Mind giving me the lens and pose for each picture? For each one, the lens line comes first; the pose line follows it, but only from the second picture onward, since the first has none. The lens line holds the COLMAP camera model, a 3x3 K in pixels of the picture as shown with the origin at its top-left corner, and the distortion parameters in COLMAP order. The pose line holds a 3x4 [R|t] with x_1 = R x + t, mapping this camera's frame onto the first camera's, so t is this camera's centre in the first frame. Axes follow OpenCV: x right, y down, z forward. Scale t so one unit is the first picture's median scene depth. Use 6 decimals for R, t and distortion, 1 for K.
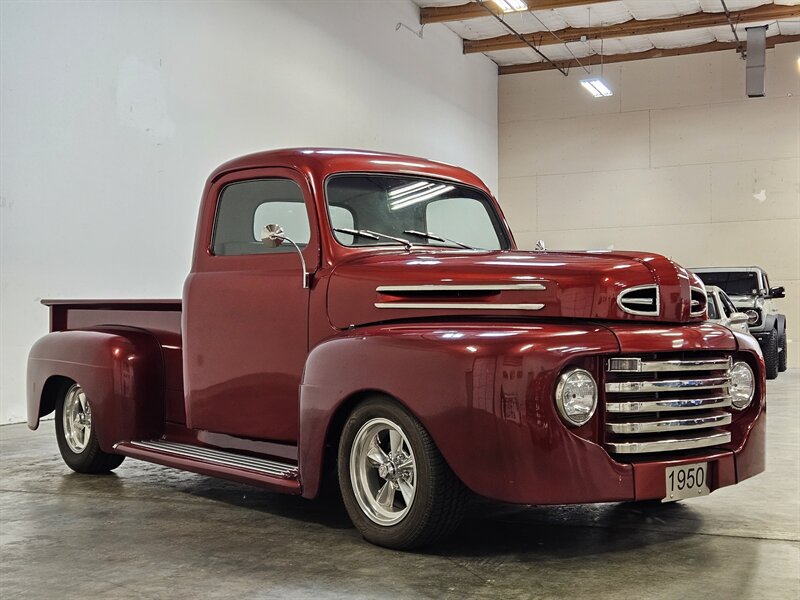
lens RADIAL K [[1031.5, 0, 399.0], [0, 1031.5, 297.5], [0, 0, 1]] dist [0.045827, 0.000000]
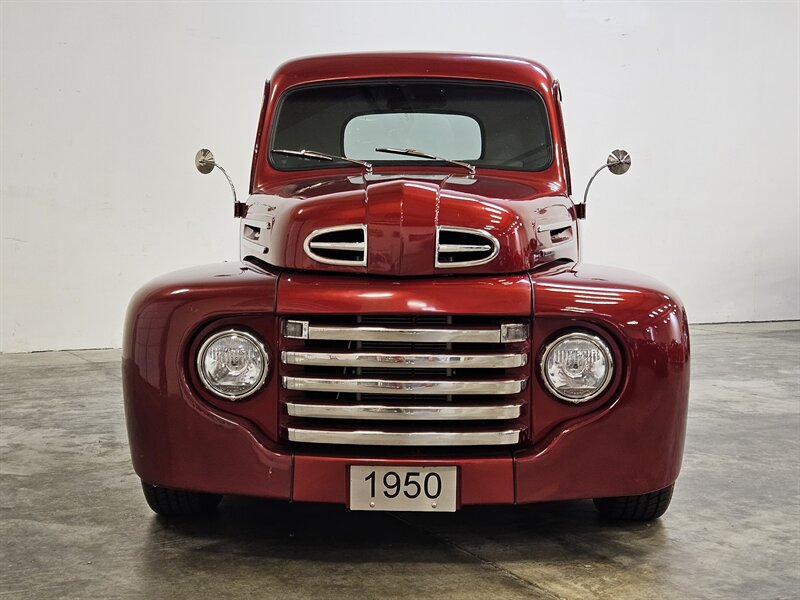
lens RADIAL K [[1178.1, 0, 404.6], [0, 1178.1, 307.6], [0, 0, 1]] dist [0.028097, 0.000000]
pose [[0.772791, 0.048188, -0.632828, 0.814447], [0.008271, 0.996264, 0.085963, -0.025443], [0.634606, -0.071665, 0.769506, 0.359114]]
